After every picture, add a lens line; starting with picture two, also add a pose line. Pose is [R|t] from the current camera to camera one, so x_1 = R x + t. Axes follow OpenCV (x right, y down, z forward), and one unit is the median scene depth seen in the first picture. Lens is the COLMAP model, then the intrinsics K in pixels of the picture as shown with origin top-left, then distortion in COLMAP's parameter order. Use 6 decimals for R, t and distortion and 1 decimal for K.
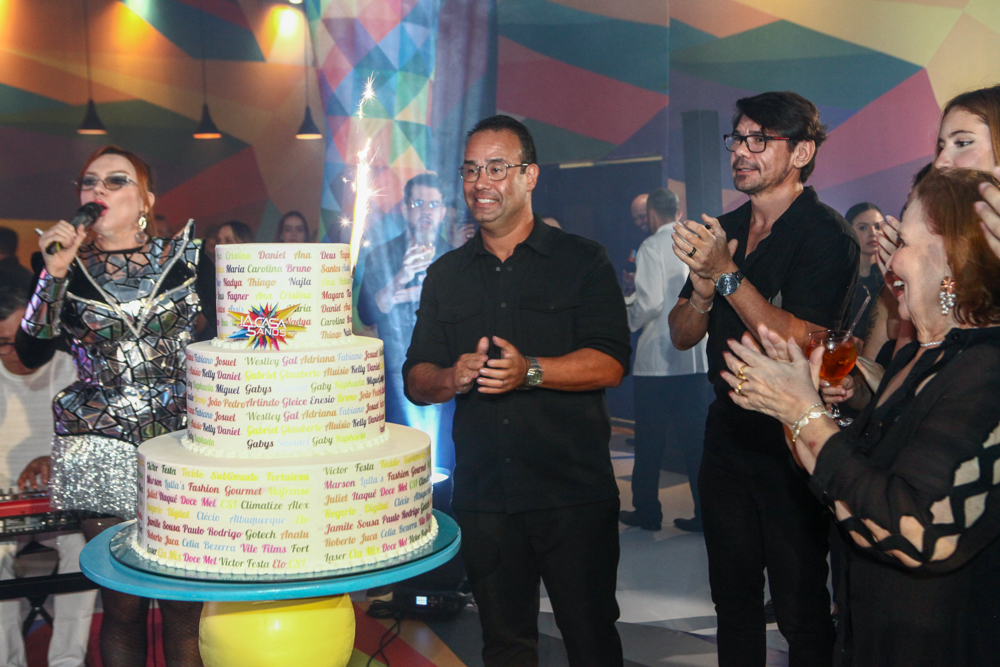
lens RADIAL K [[1148.8, 0, 500.0], [0, 1148.8, 333.5], [0, 0, 1]] dist [-0.000869, 0.028619]
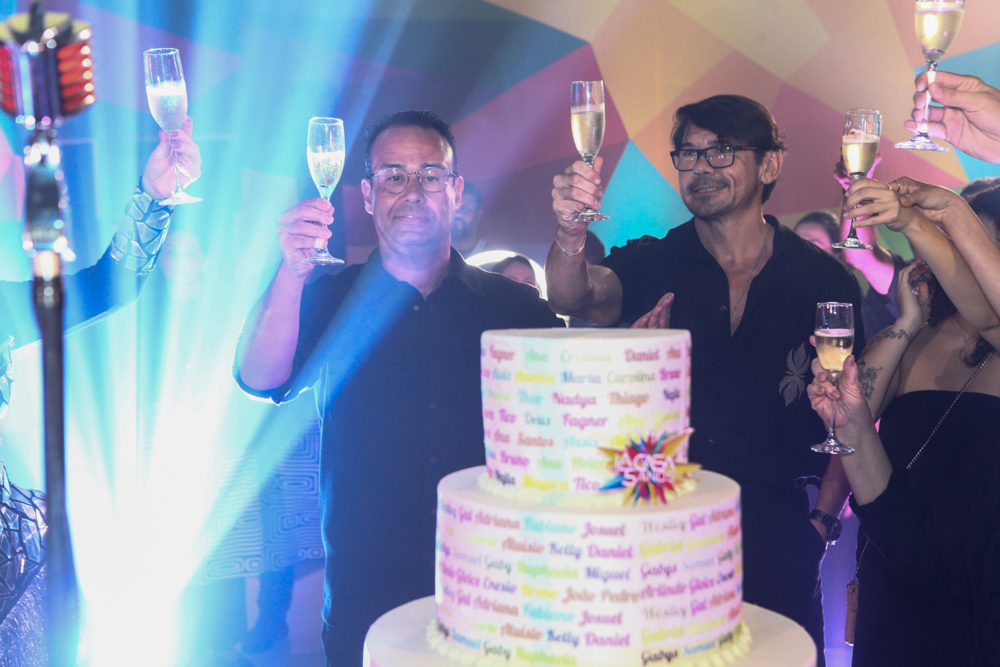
lens RADIAL K [[1475.4, 0, 500.0], [0, 1475.4, 333.5], [0, 0, 1]] dist [-0.112074, 1.561894]
pose [[0.907033, -0.025795, 0.420269, -0.618913], [0.030235, 0.999535, -0.003905, -0.079950], [-0.419972, 0.016249, 0.907391, 0.293913]]
